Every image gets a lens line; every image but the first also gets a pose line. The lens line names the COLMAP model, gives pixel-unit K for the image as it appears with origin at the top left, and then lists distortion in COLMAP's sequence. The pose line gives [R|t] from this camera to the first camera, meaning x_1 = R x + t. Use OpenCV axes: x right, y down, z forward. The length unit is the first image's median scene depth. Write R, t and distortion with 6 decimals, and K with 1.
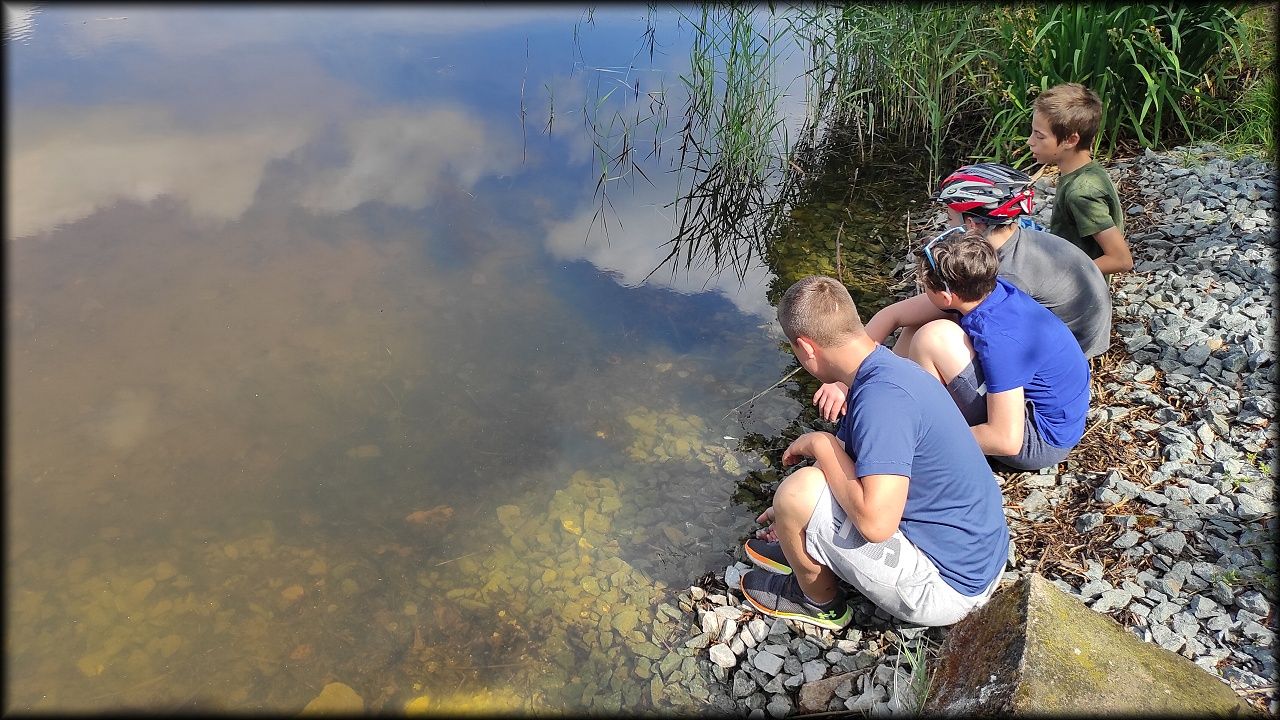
lens RADIAL K [[925.9, 0, 640.0], [0, 925.9, 360.0], [0, 0, 1]] dist [0.036682, -0.045985]
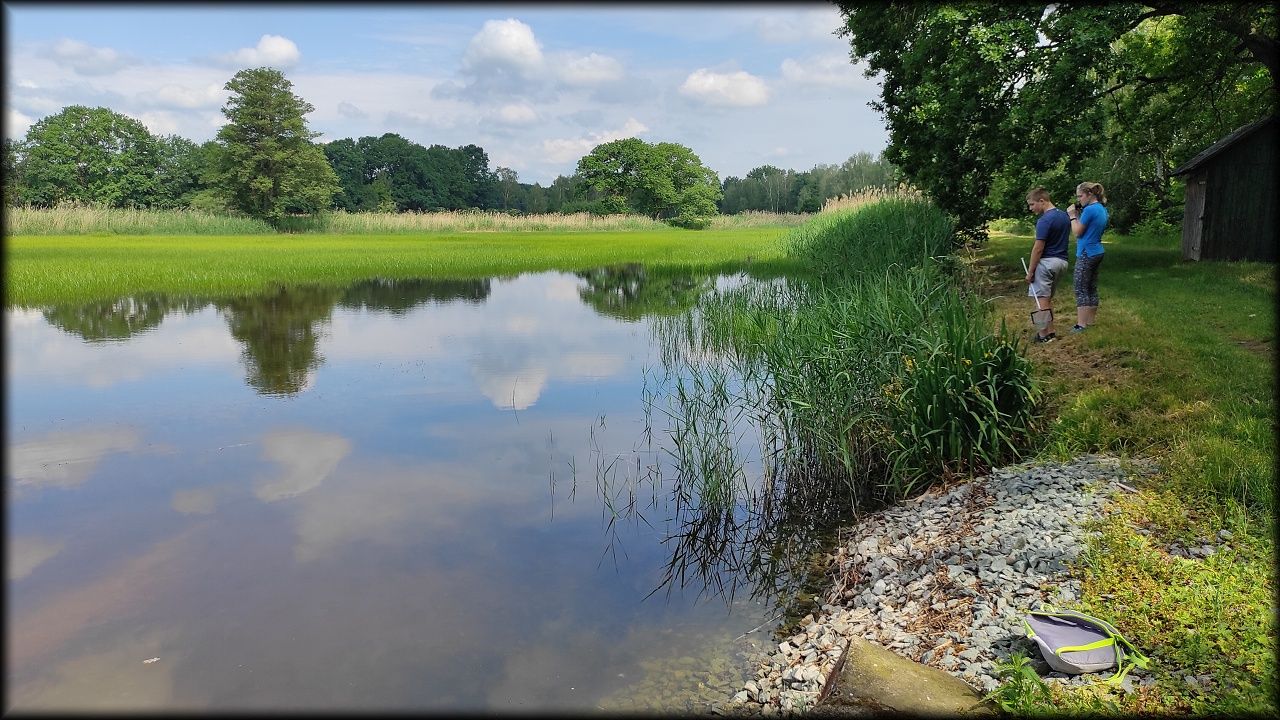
lens RADIAL K [[925.9, 0, 640.0], [0, 925.9, 360.0], [0, 0, 1]] dist [0.036682, -0.045985]
pose [[0.997762, -0.066857, 0.000577, 0.017112], [0.060547, 0.899856, -0.431964, 0.266150], [0.028361, 0.431032, 0.901891, -0.472012]]
